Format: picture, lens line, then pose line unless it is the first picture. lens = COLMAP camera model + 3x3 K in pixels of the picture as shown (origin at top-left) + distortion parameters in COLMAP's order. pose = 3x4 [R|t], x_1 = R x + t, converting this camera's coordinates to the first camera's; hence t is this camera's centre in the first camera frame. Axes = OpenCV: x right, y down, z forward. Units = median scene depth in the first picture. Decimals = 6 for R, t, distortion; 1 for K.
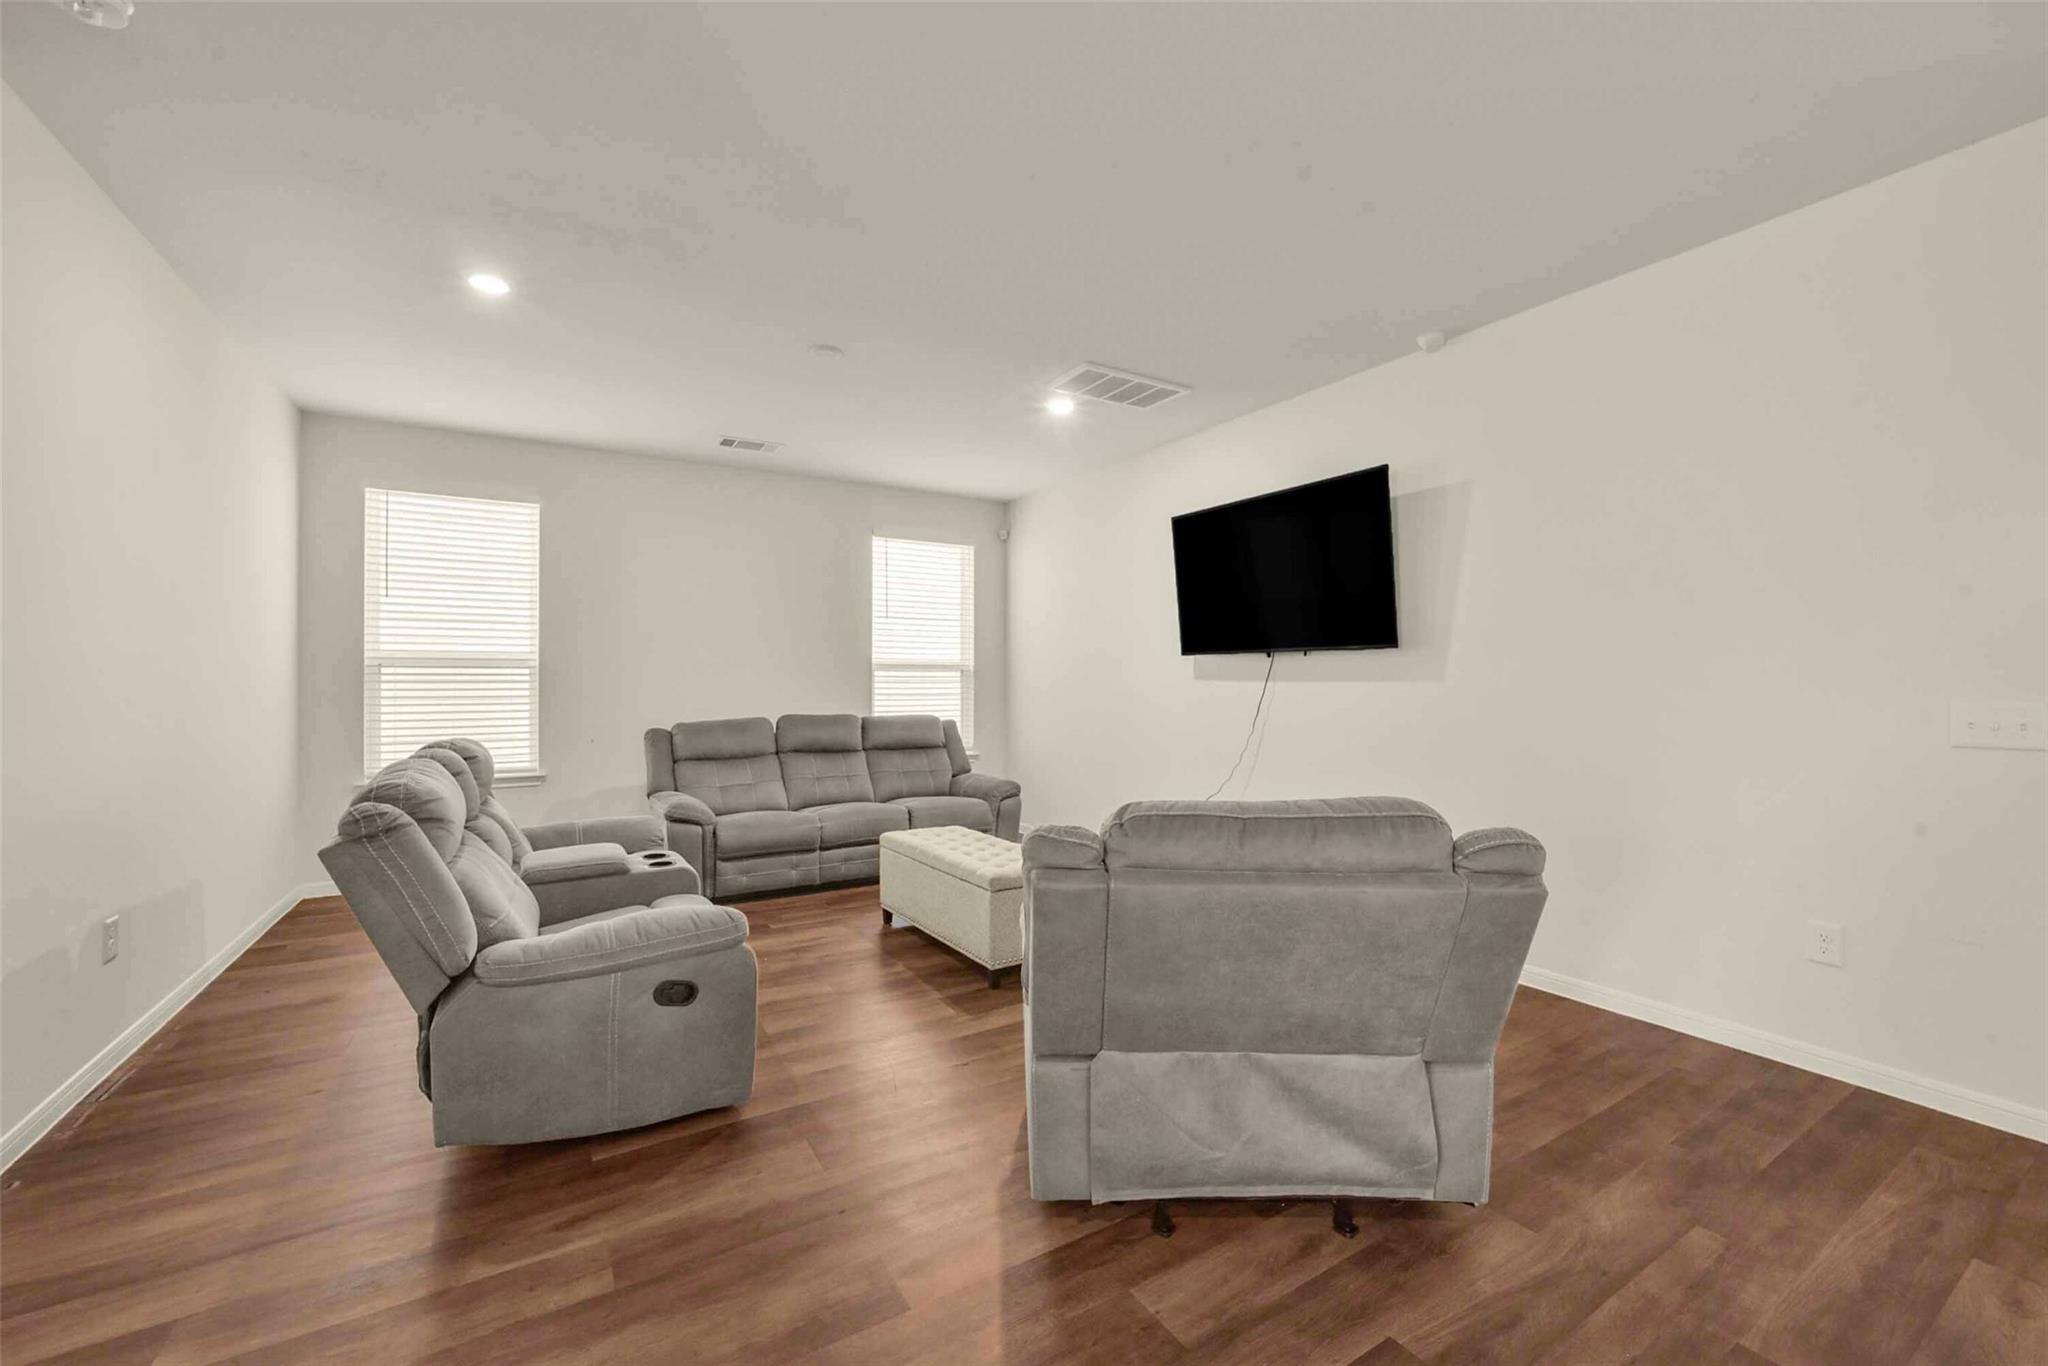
lens RADIAL K [[832.7, 0, 1035.1], [0, 832.7, 681.8], [0, 0, 1]] dist [-0.002550, 0.000327]
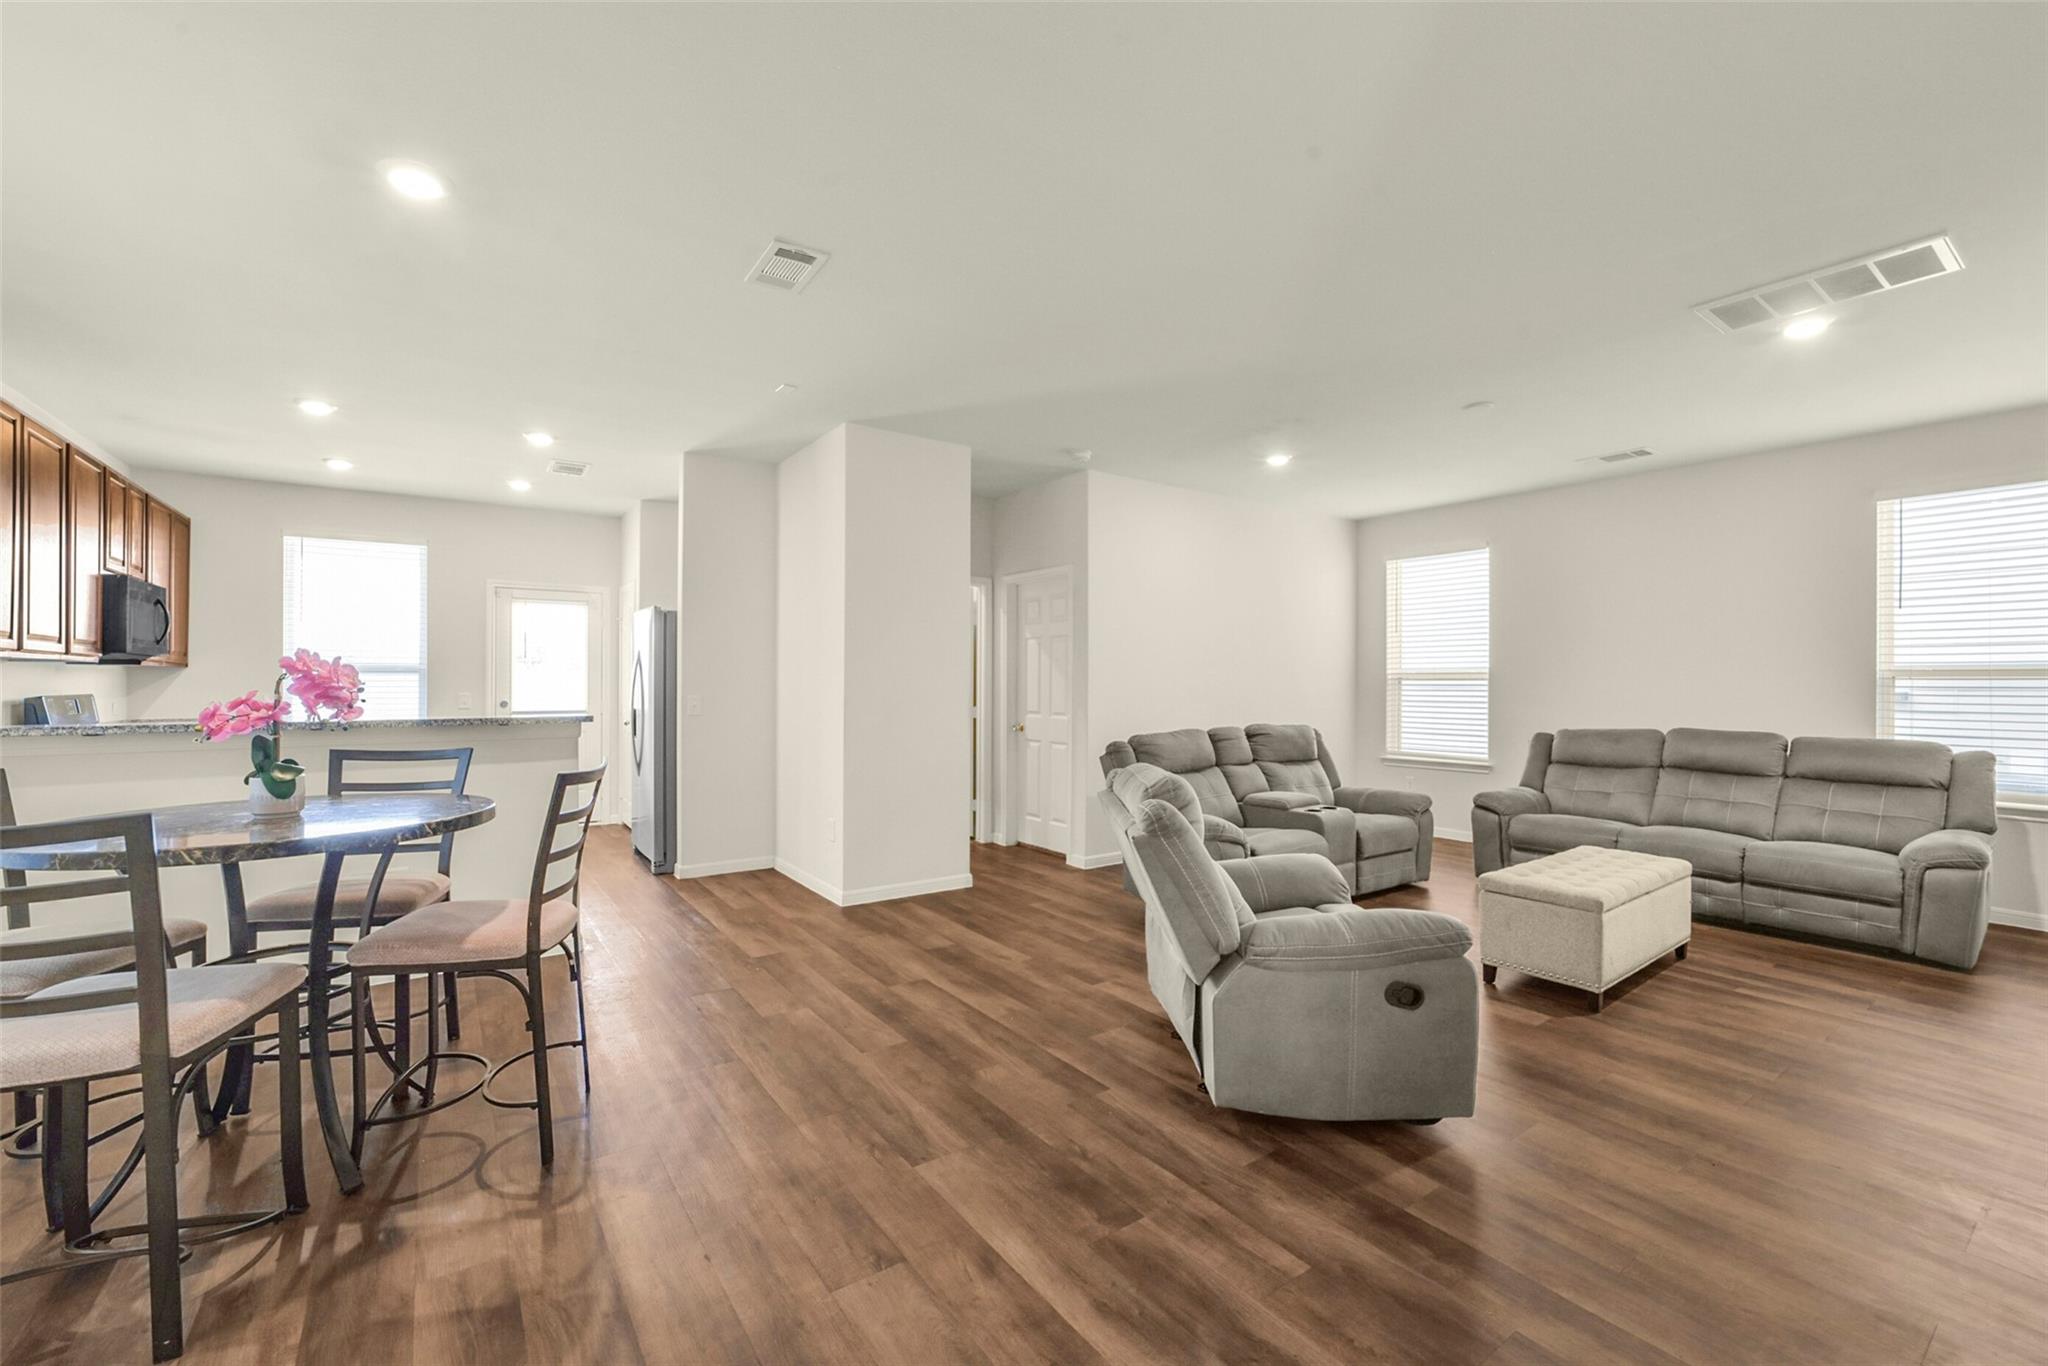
lens RADIAL K [[832.7, 0, 1009.7], [0, 832.7, 680.4], [0, 0, 1]] dist [-0.002550, 0.000327]
pose [[0.044711, -0.000857, -0.999000, 0.646781], [-0.005966, 0.999982, -0.001125, -0.008232], [0.998982, 0.006011, 0.044705, 0.223258]]
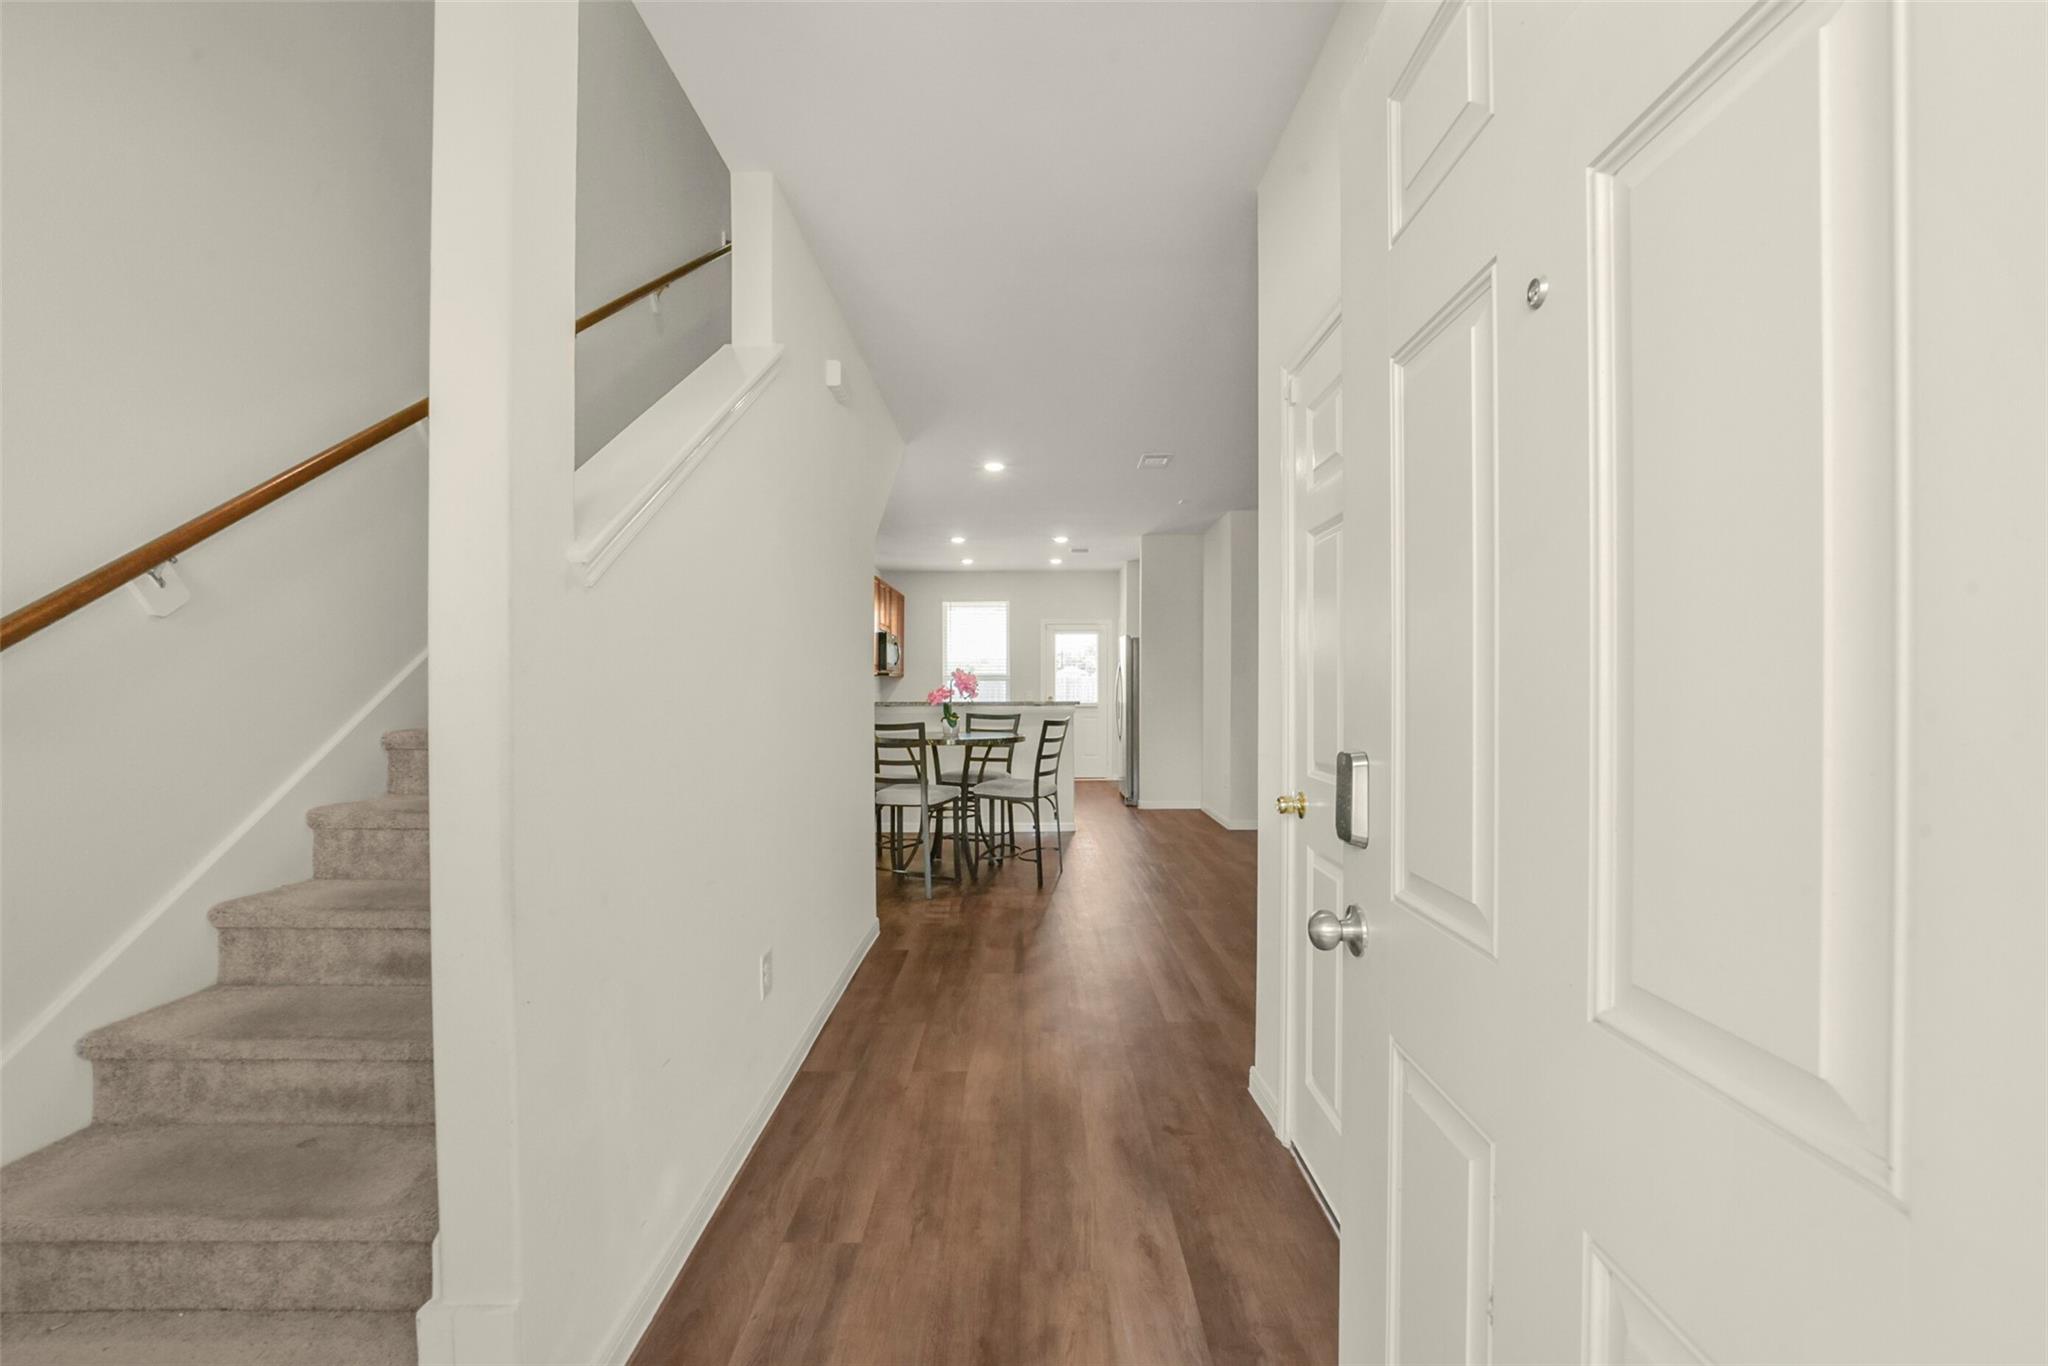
lens RADIAL K [[832.7, 0, 1031.1], [0, 832.7, 685.6], [0, 0, 1]] dist [-0.002550, 0.000327]
pose [[-0.527677, 0.001506, -0.849444, 1.243521], [-0.001361, 0.999996, 0.002619, -0.002027], [0.849444, 0.002538, -0.527673, 0.651946]]
